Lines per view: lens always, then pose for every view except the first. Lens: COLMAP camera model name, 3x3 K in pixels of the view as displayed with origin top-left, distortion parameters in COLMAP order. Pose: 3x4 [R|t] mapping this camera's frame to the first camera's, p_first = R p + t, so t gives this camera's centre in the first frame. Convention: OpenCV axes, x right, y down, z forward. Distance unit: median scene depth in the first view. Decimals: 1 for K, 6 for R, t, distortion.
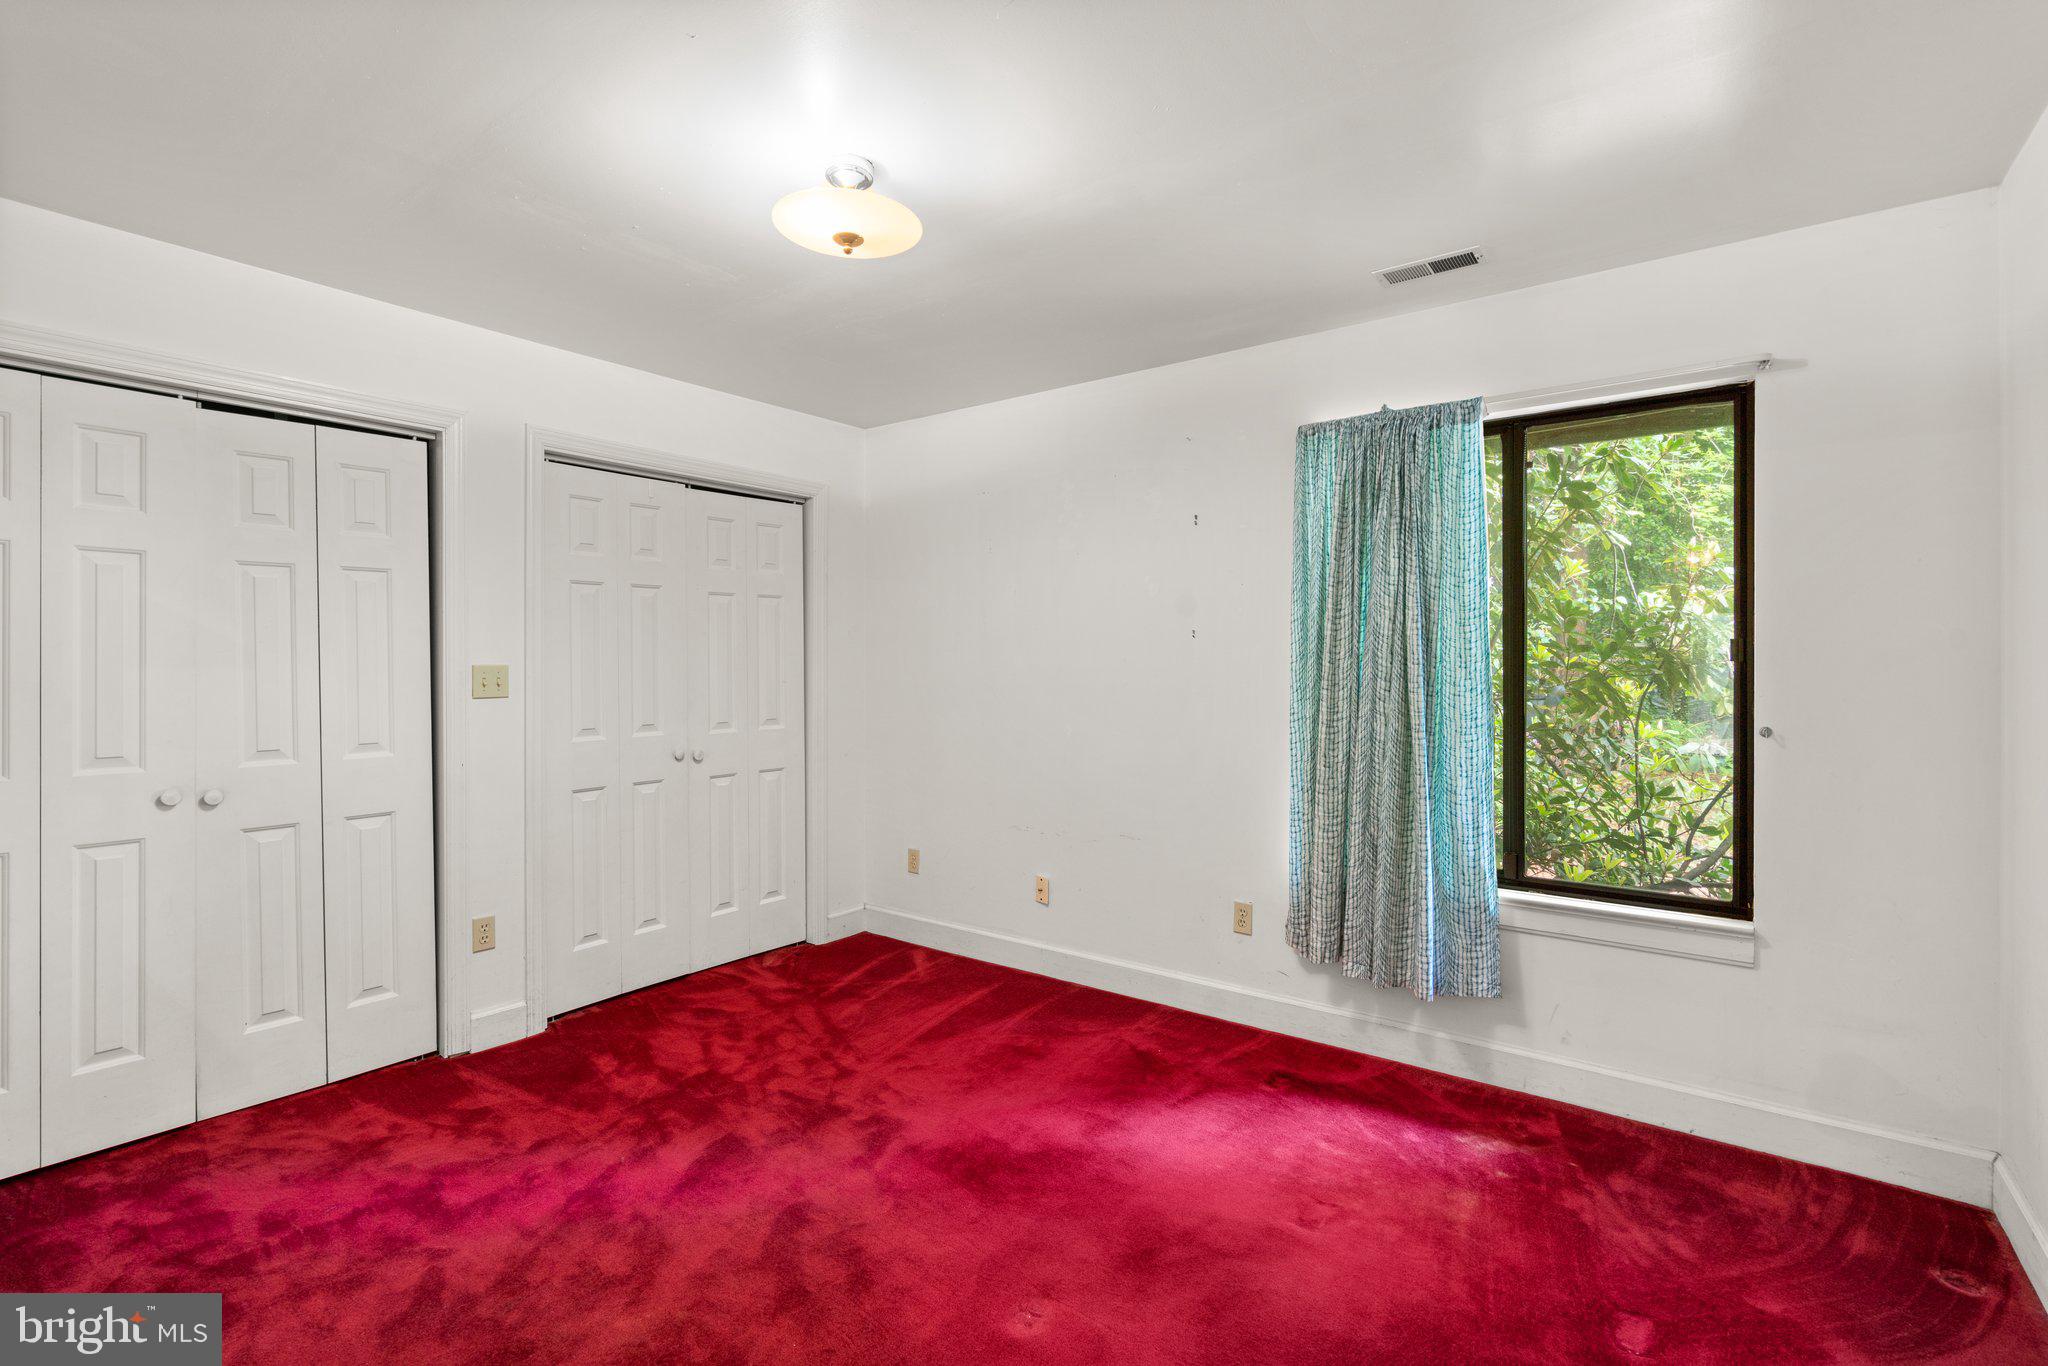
lens RADIAL K [[926.7, 0, 1029.6], [0, 926.7, 673.1], [0, 0, 1]] dist [0.001410, 0.000324]
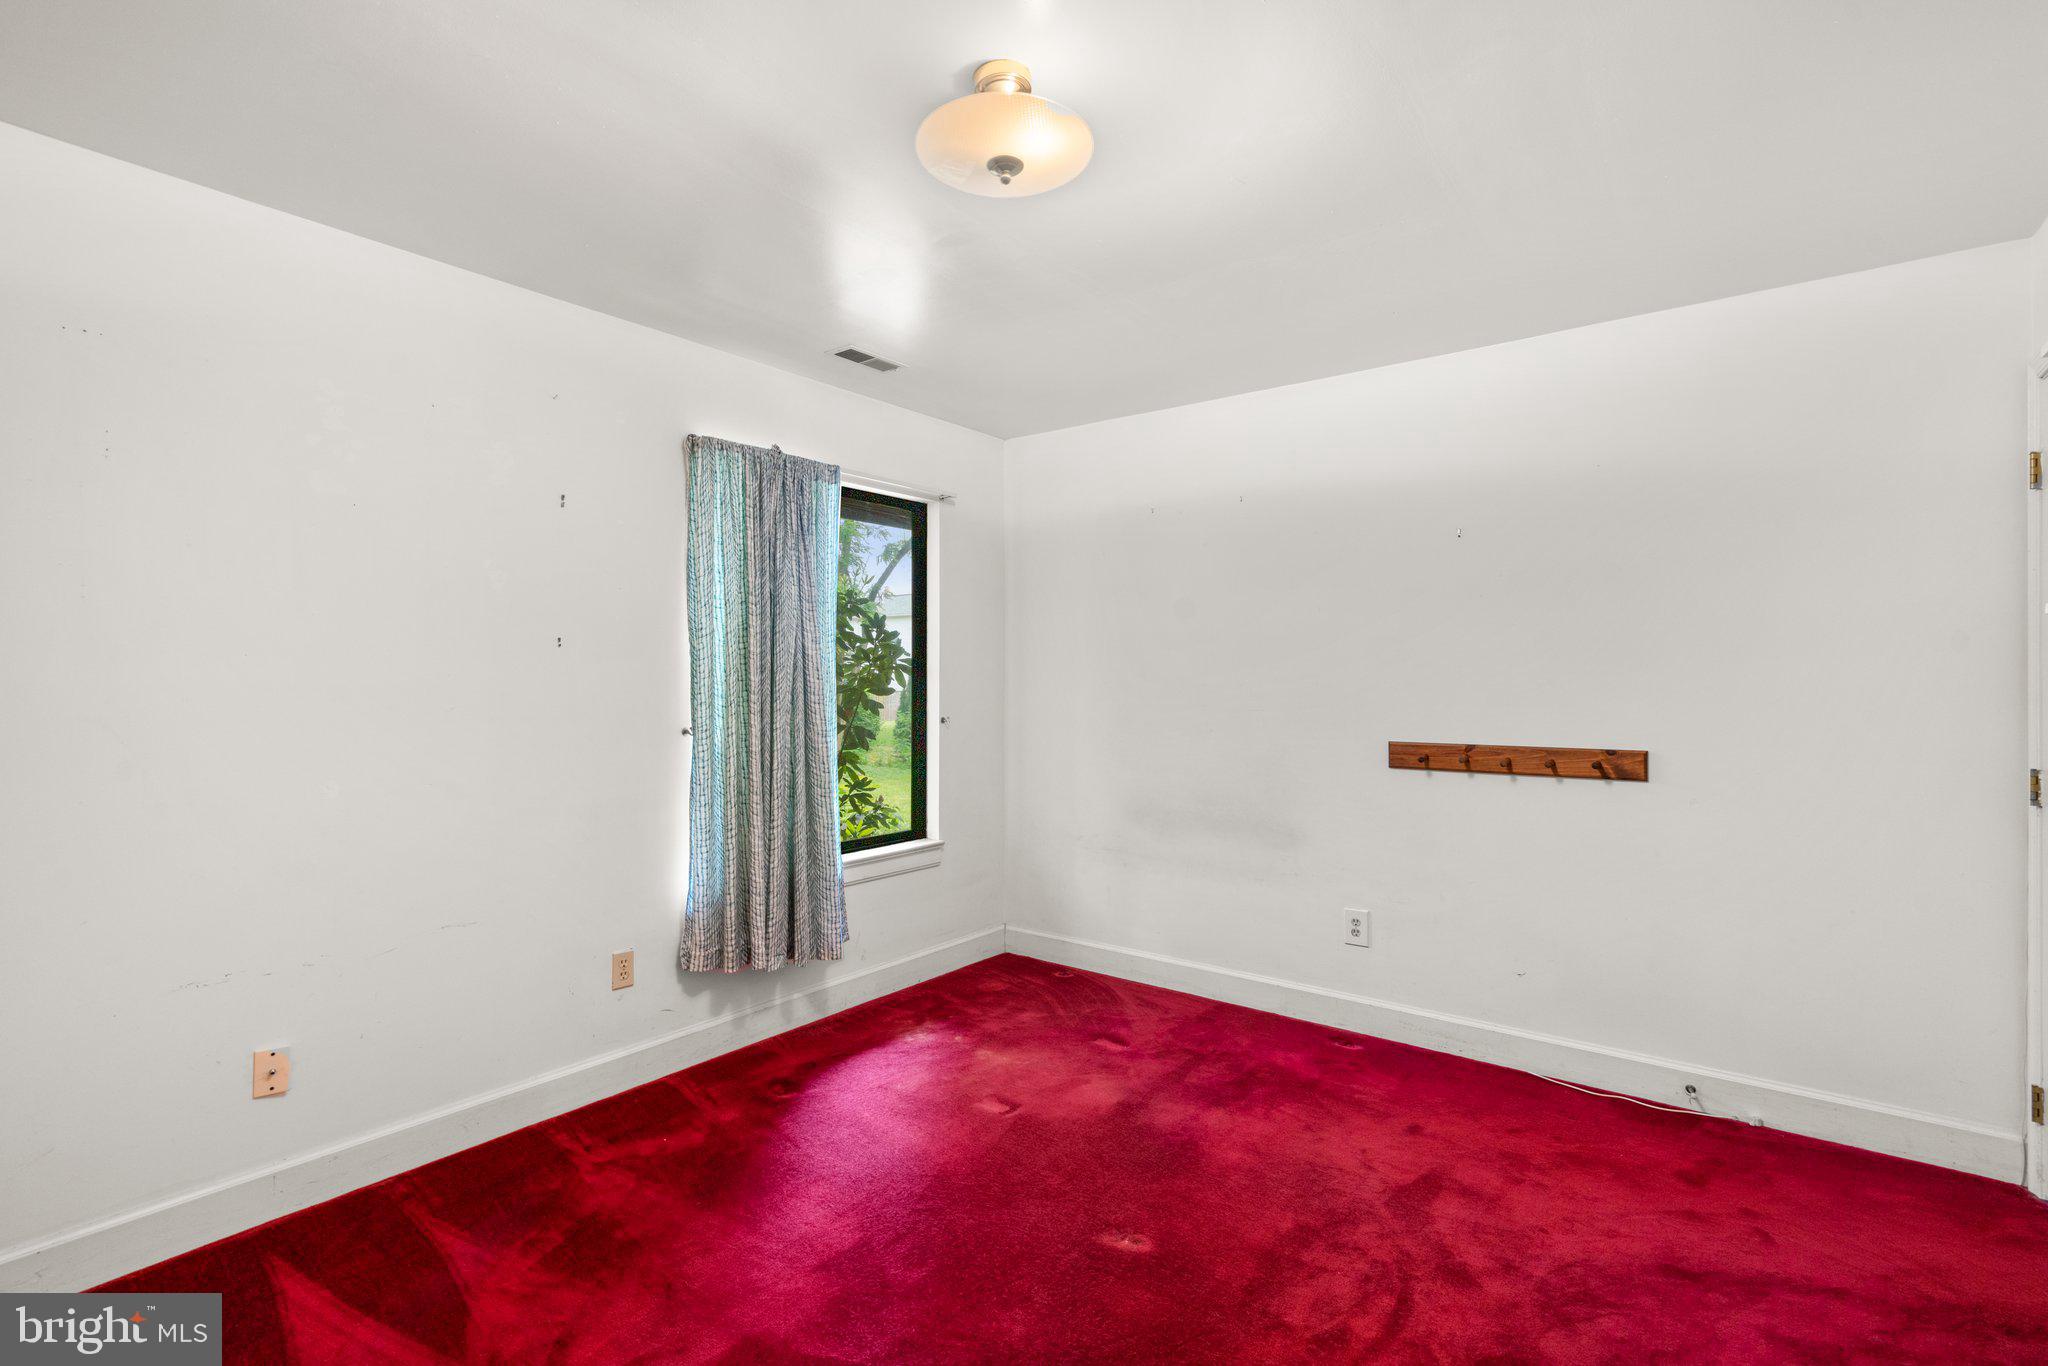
lens RADIAL K [[926.7, 0, 1017.4], [0, 926.7, 679.1], [0, 0, 1]] dist [0.001410, 0.000324]
pose [[0.039314, 0.005160, 0.999214, -0.700256], [0.021168, 0.999758, -0.005995, 0.004794], [-0.999003, 0.021387, 0.039195, 0.657136]]
